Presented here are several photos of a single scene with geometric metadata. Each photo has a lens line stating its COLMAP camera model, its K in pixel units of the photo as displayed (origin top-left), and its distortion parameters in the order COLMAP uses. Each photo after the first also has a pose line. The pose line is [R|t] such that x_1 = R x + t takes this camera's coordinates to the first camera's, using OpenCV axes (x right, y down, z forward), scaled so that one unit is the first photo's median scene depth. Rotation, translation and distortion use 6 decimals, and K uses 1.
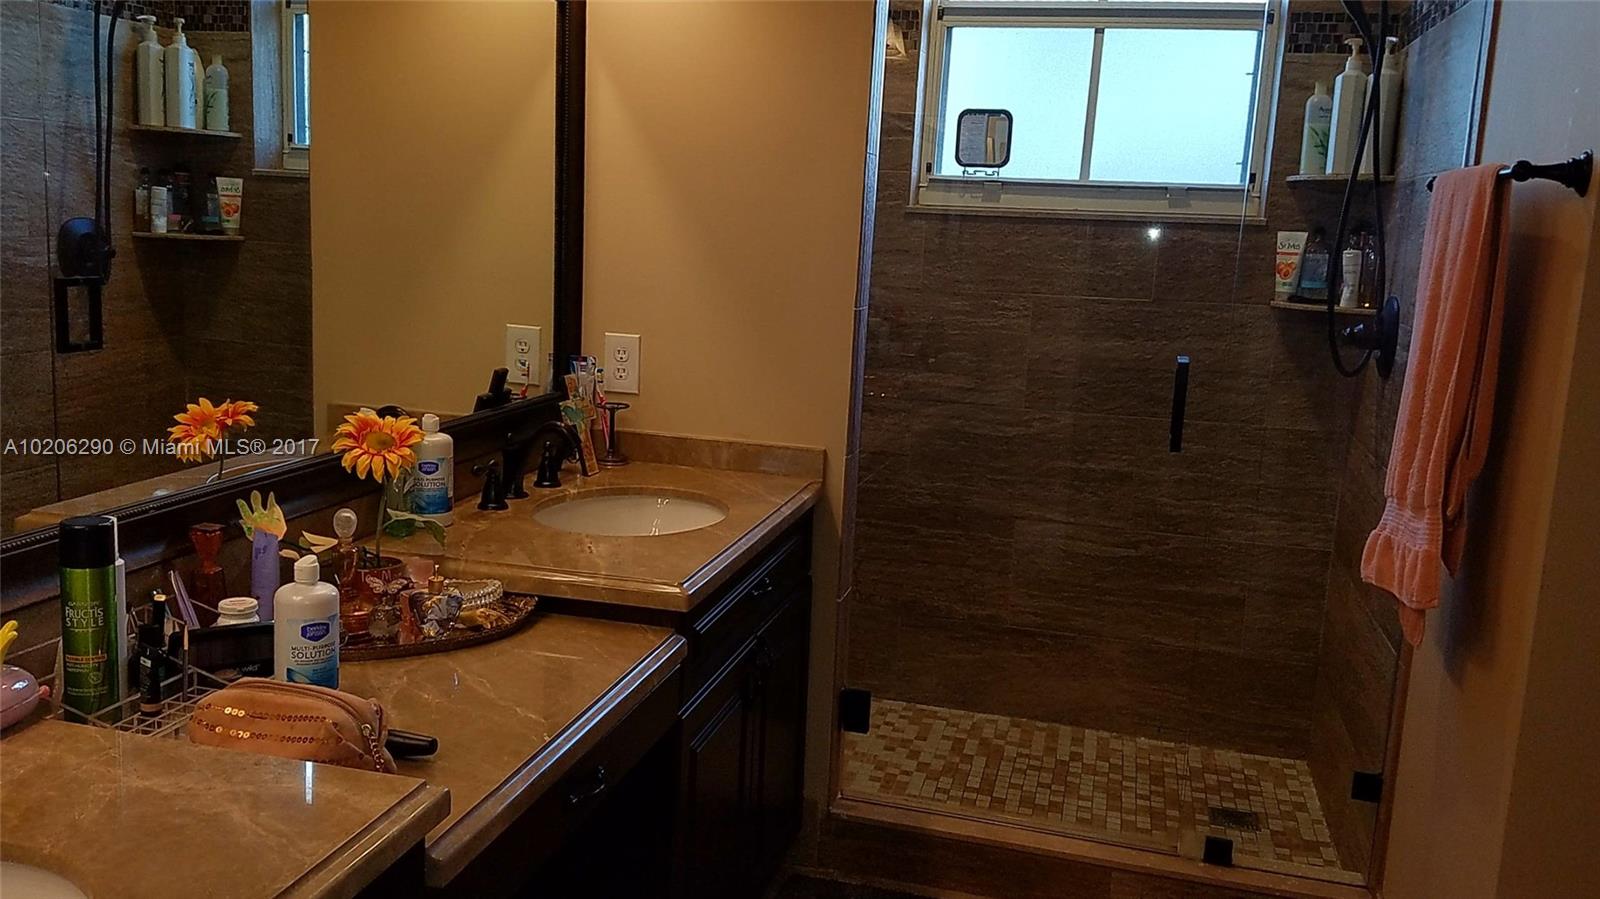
lens RADIAL K [[1177.4, 0, 800.2], [0, 1177.4, 472.2], [0, 0, 1]] dist [0.285132, -0.538868]
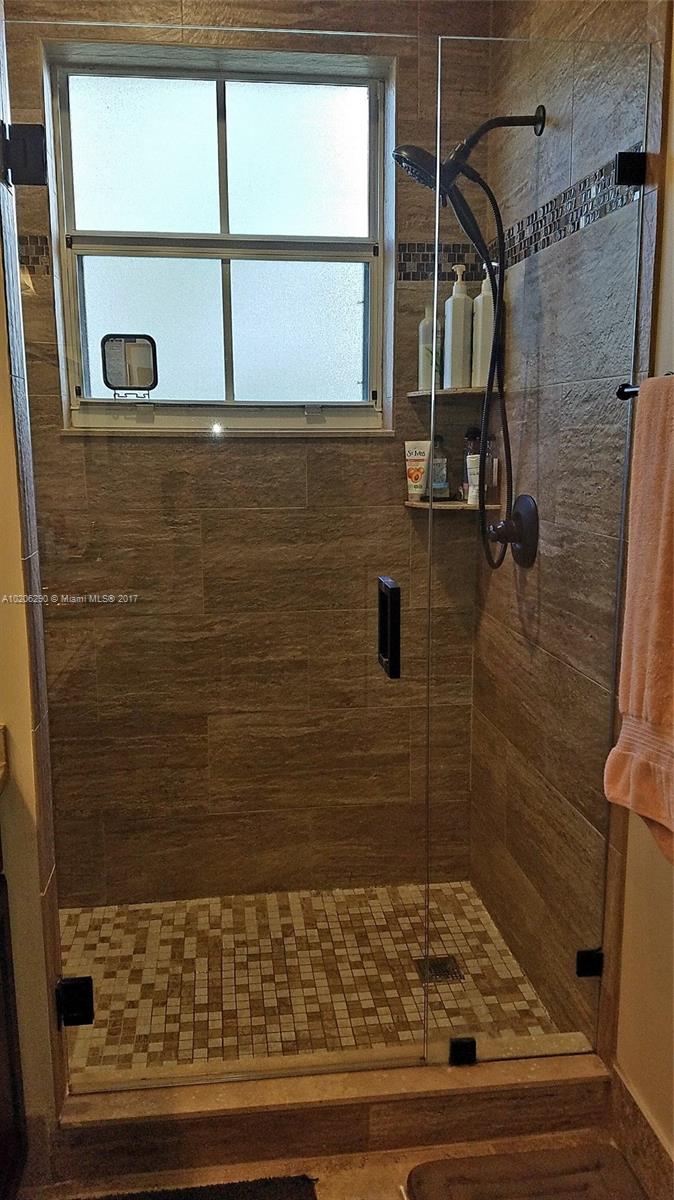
lens RADIAL K [[883.1, 0, 333.4], [0, 883.1, 585.6], [0, 0, 1]] dist [0.285132, -0.538868]
pose [[0.924664, -0.119401, 0.361581, 0.011010], [0.131591, 0.991262, -0.009181, -0.057191], [-0.357325, 0.056070, 0.932296, 0.223660]]
